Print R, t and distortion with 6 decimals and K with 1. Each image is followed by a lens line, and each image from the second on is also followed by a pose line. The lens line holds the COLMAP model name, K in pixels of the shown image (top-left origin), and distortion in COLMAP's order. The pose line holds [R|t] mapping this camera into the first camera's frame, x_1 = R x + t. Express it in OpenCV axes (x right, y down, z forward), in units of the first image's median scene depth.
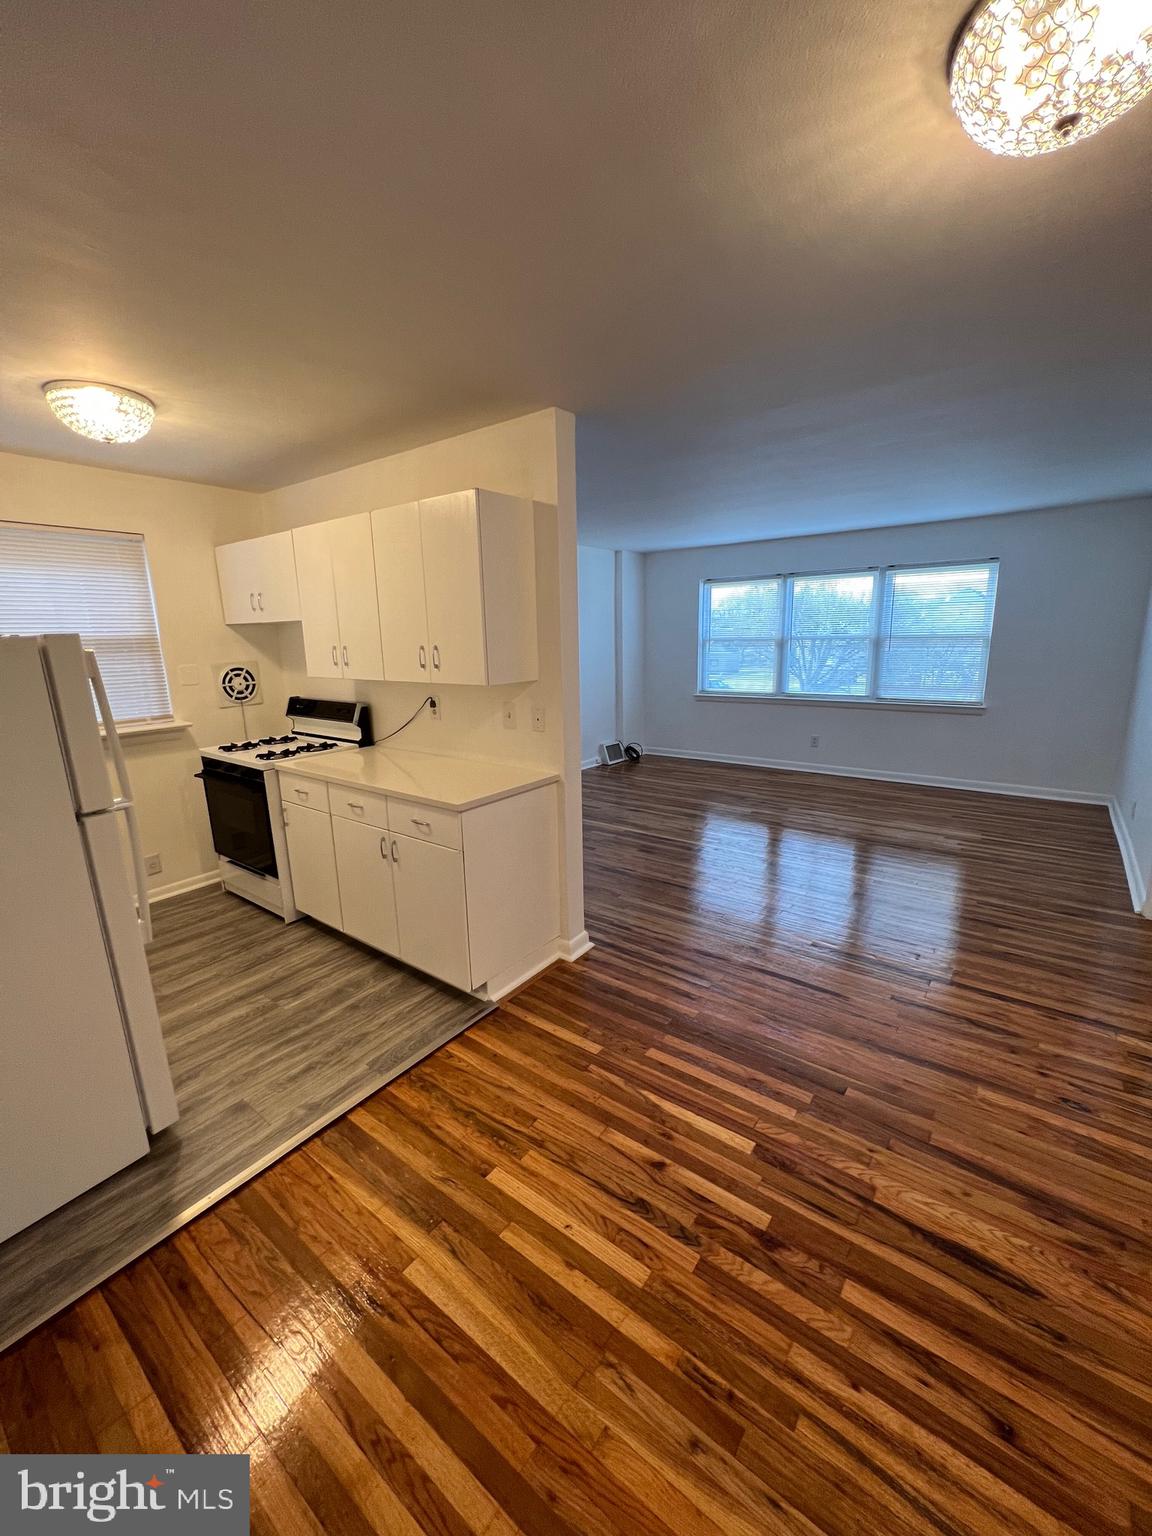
lens RADIAL K [[610.9, 0, 573.7], [0, 610.9, 764.8], [0, 0, 1]] dist [0.002210, 0.000092]
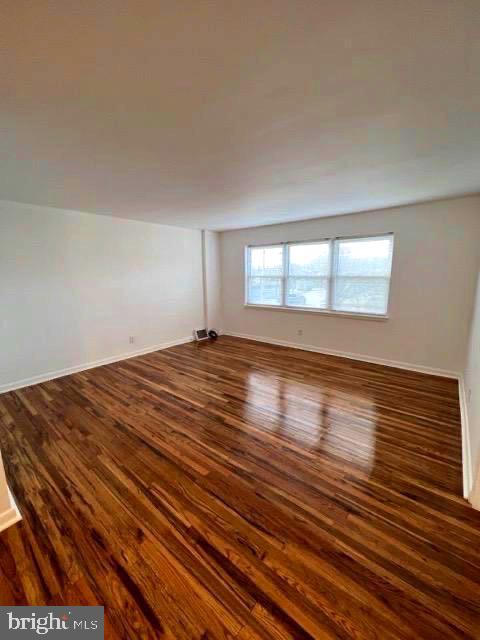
lens RADIAL K [[254.6, 0, 239.0], [0, 254.6, 318.9], [0, 0, 1]] dist [0.002210, 0.000092]
pose [[0.999438, 0.019345, -0.027365, 0.796309], [-0.020216, 0.999286, -0.031929, -0.175972], [0.026728, 0.032464, 0.999115, 0.775606]]
